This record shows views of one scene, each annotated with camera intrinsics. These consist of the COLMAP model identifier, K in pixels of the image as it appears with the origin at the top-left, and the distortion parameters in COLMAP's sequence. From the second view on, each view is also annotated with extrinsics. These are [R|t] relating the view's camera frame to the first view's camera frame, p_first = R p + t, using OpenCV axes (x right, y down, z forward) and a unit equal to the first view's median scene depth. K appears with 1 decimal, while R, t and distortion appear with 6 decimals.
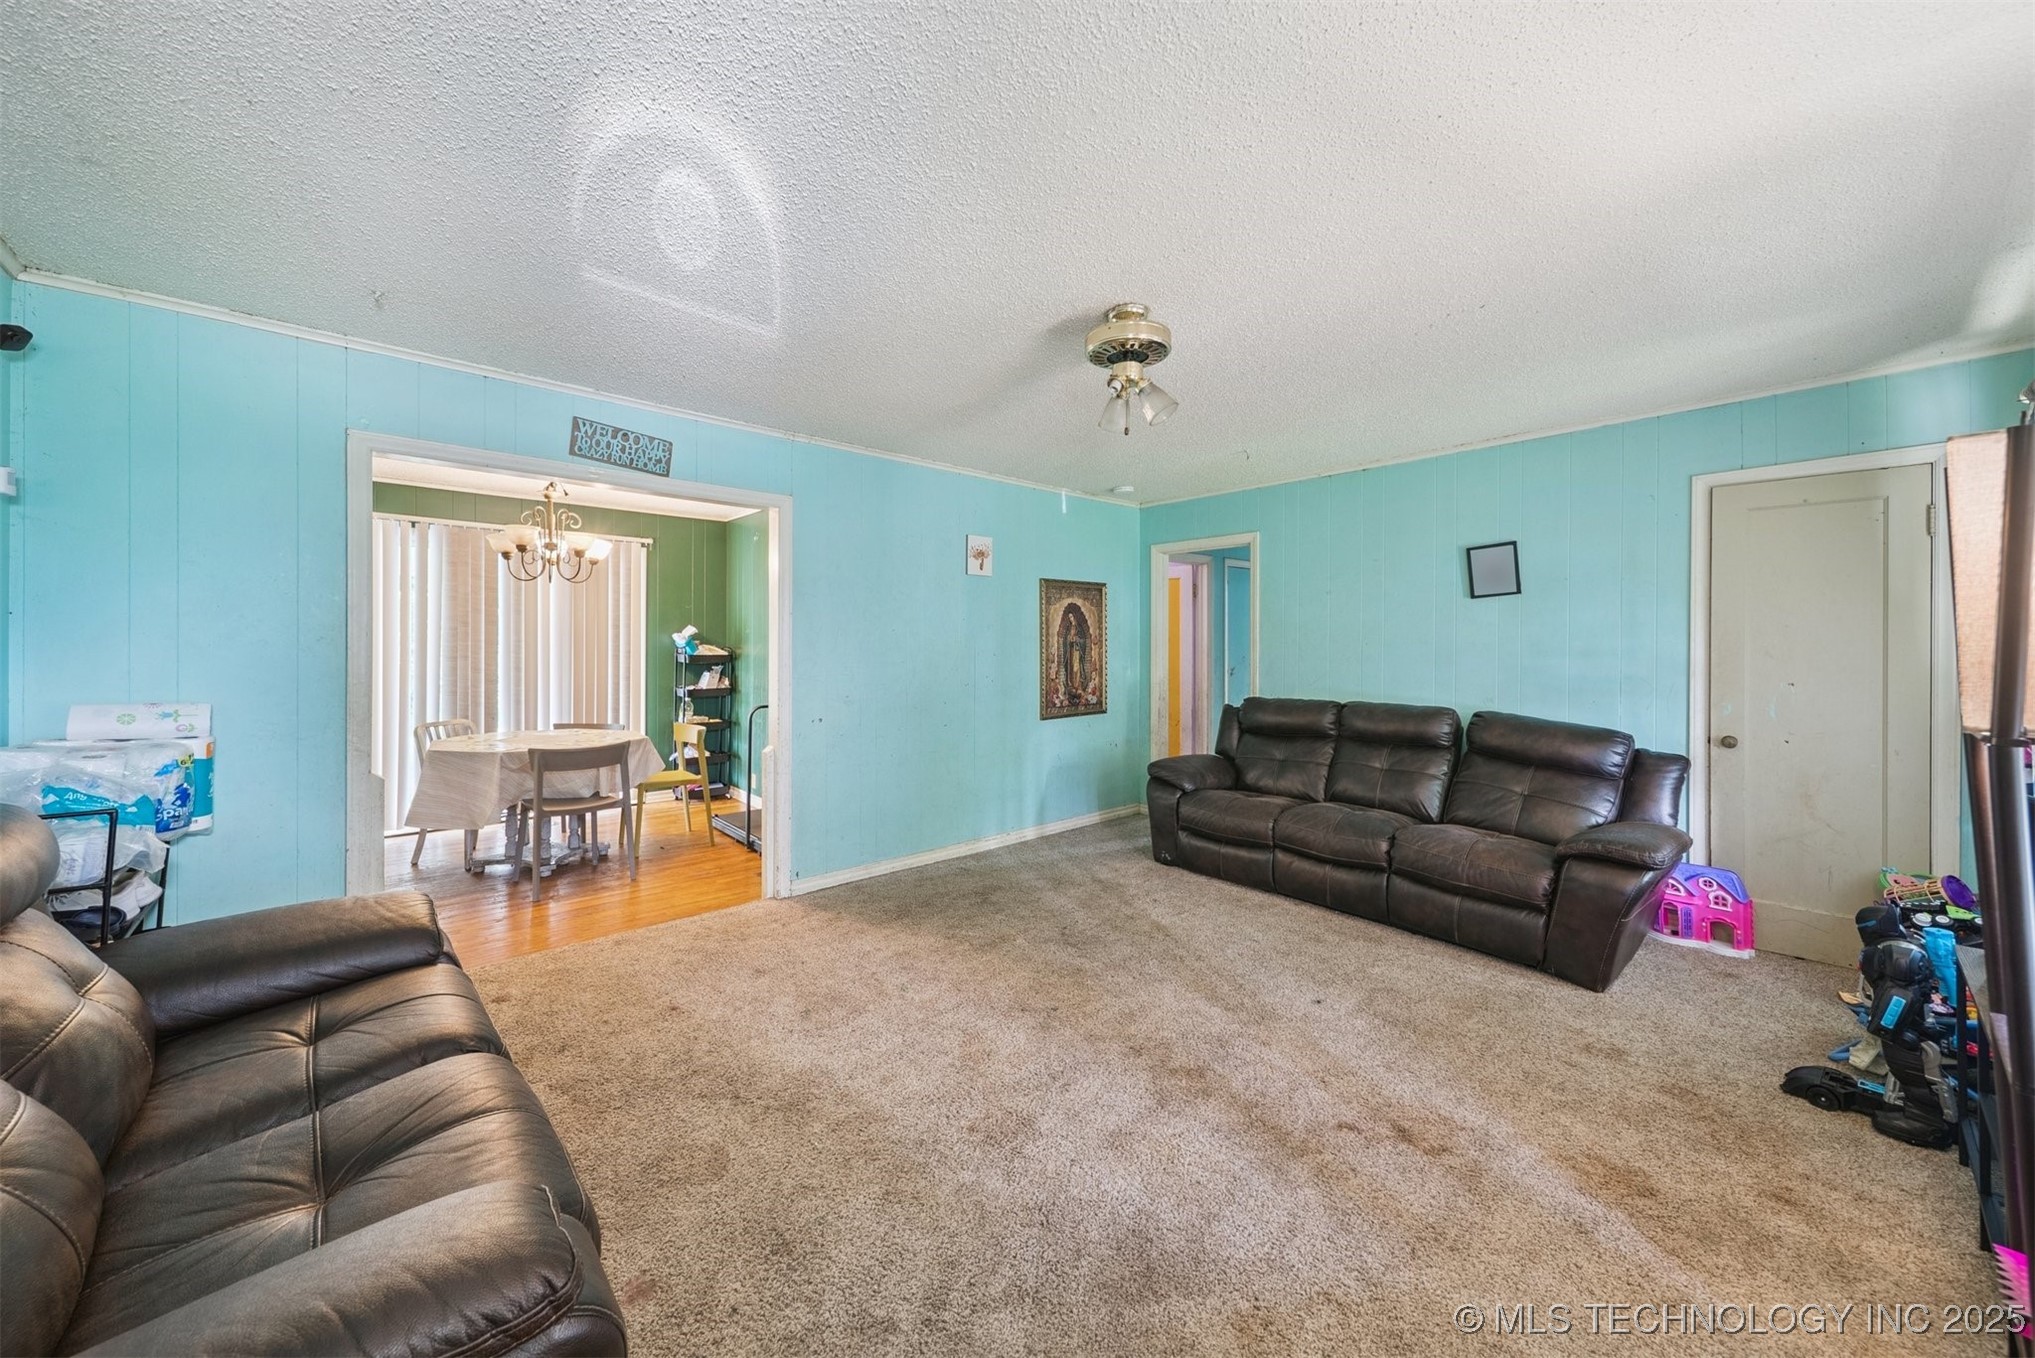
lens RADIAL K [[723.1, 0, 1012.9], [0, 723.1, 658.3], [0, 0, 1]] dist [-0.000487, -0.000365]
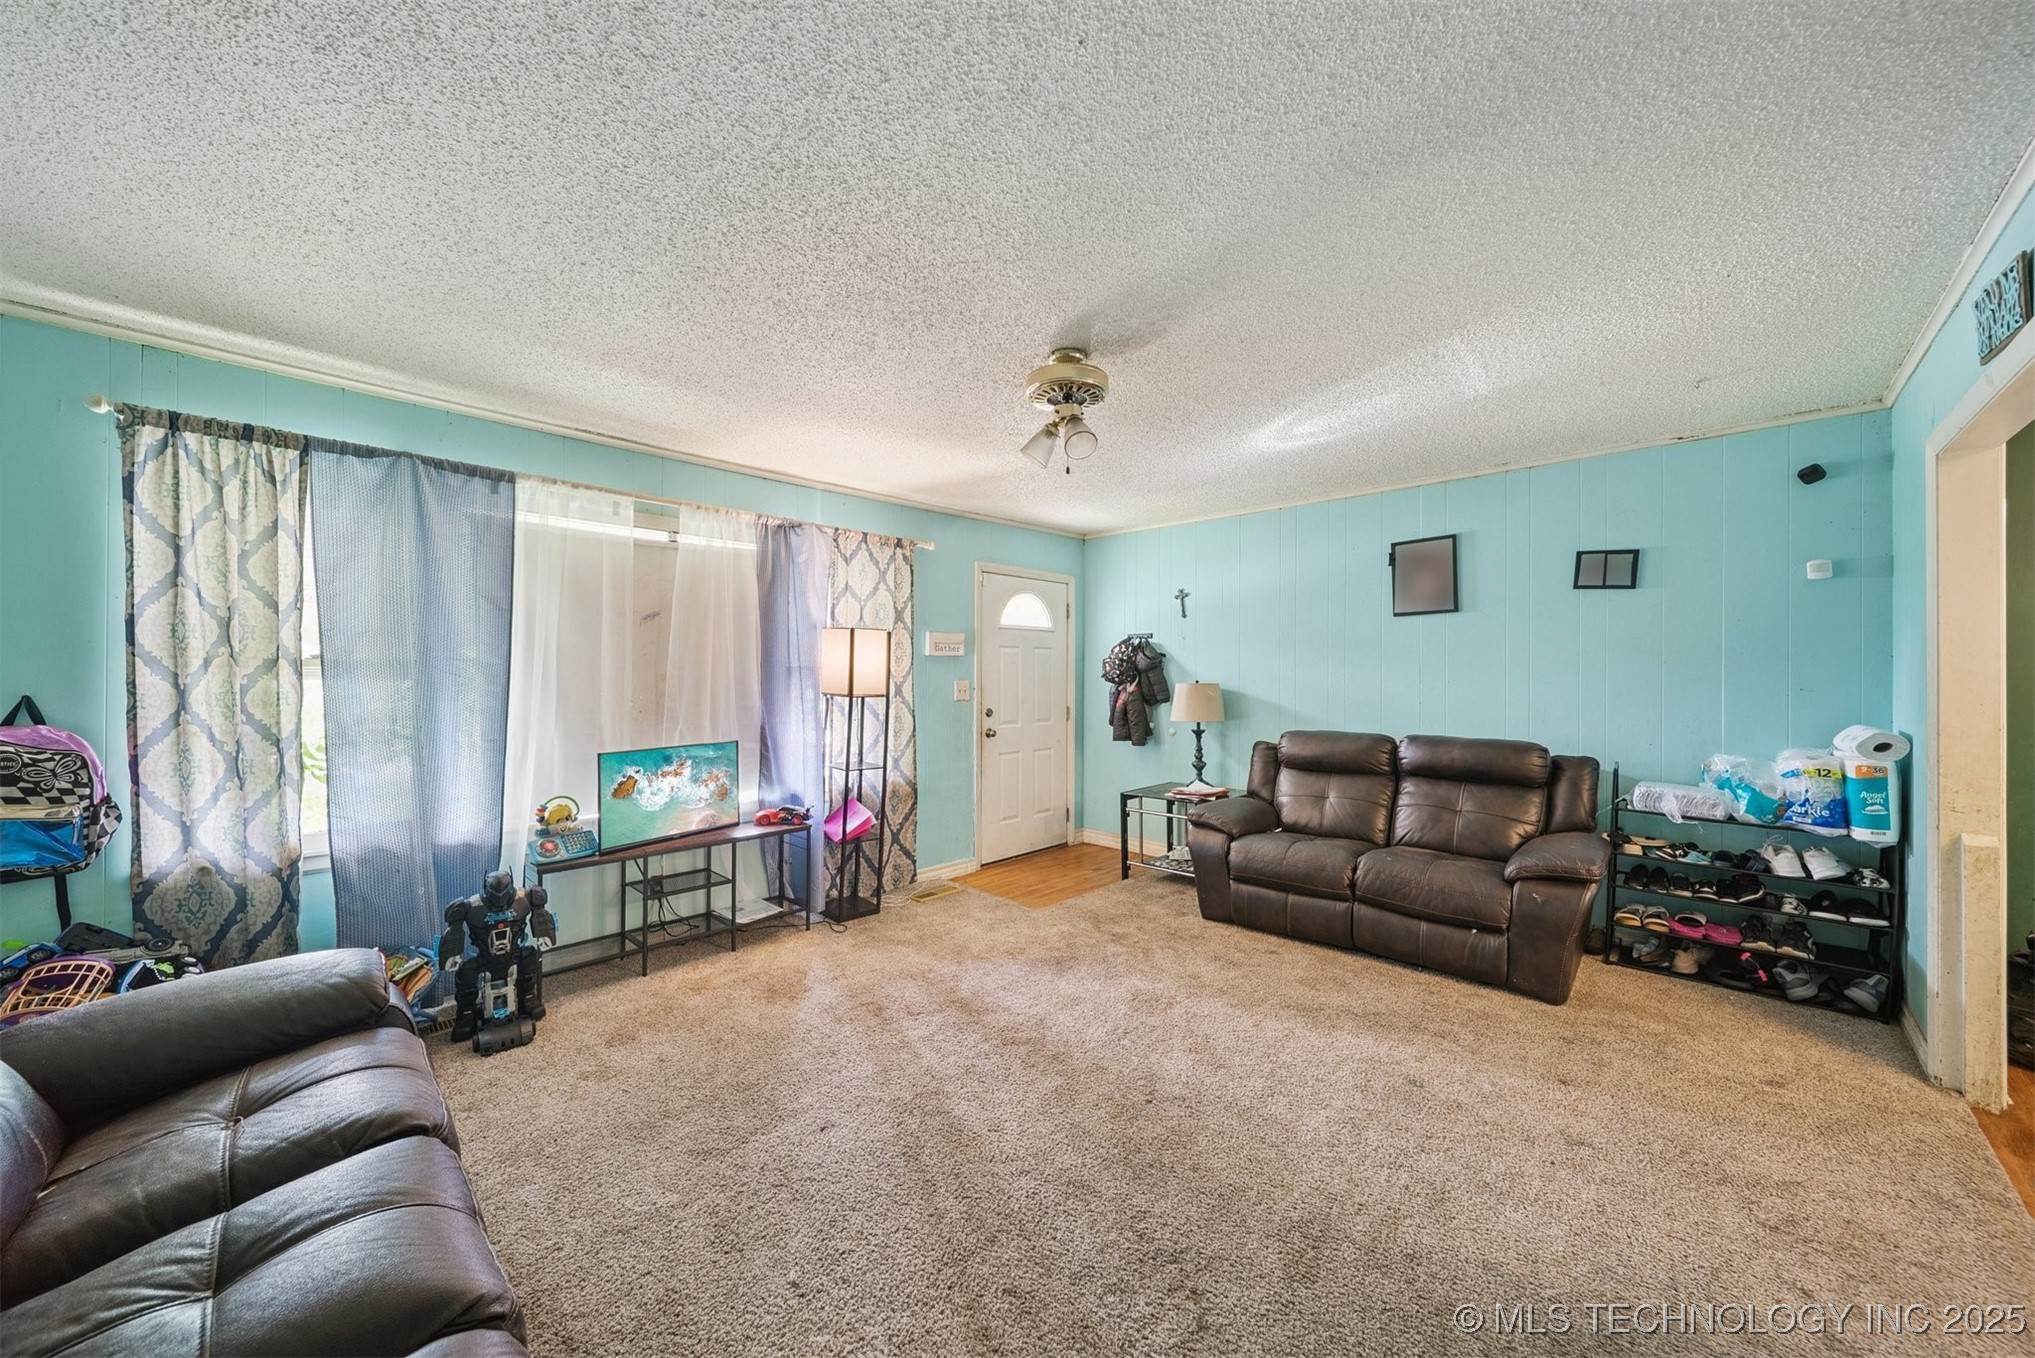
lens RADIAL K [[723.1, 0, 1020.1], [0, 723.1, 672.2], [0, 0, 1]] dist [-0.000487, -0.000365]
pose [[-0.996593, -0.006085, -0.082247, 0.316931], [-0.006476, 0.999969, 0.004489, -0.029678], [0.082217, 0.005006, -0.996602, 2.060618]]
